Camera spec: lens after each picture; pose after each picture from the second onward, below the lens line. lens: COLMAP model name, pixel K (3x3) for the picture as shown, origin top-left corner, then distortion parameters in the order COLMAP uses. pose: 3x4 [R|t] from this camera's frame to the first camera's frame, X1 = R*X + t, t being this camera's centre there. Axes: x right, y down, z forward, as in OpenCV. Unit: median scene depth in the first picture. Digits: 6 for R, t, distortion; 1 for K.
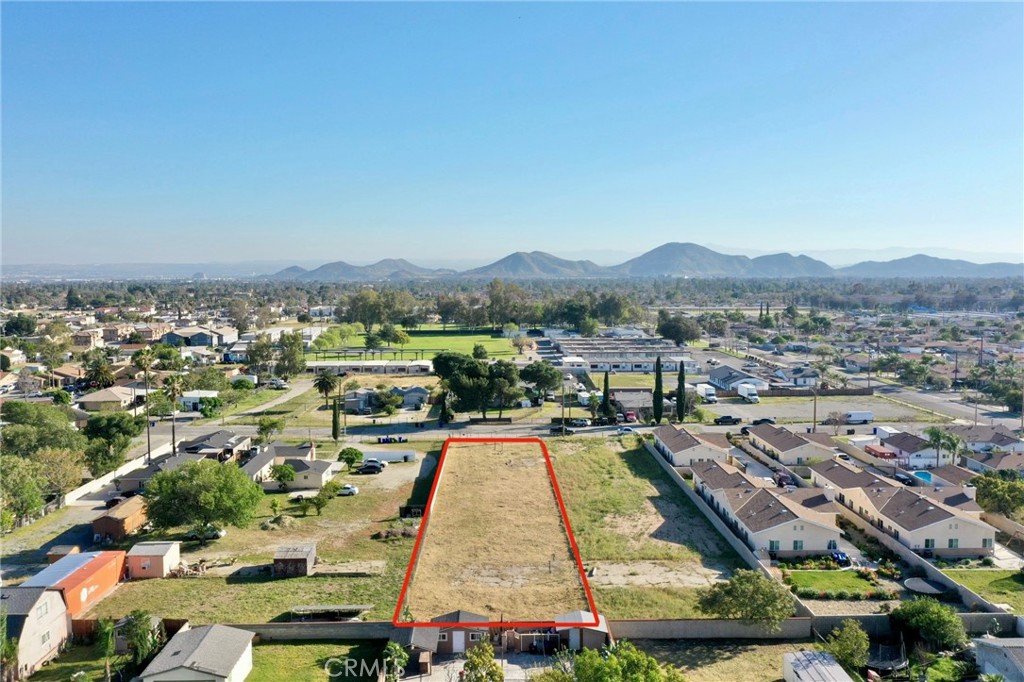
lens RADIAL K [[808.7, 0, 510.3], [0, 808.7, 339.6], [0, 0, 1]] dist [0.013861, -0.005026]
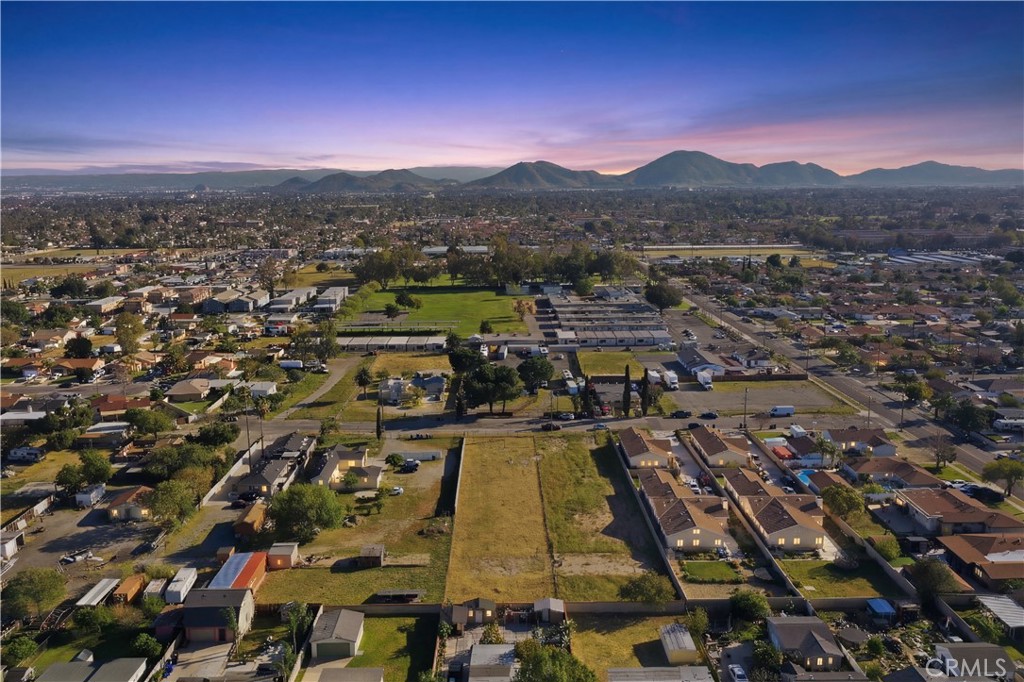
lens RADIAL K [[806.4, 0, 512.0], [0, 806.4, 341.0], [0, 0, 1]] dist [0.011289, 0.004377]
pose [[0.999985, -0.003850, -0.003965, 0.008471], [0.004277, 0.993454, 0.114155, -0.205477], [0.003500, -0.114170, 0.993455, -0.326272]]
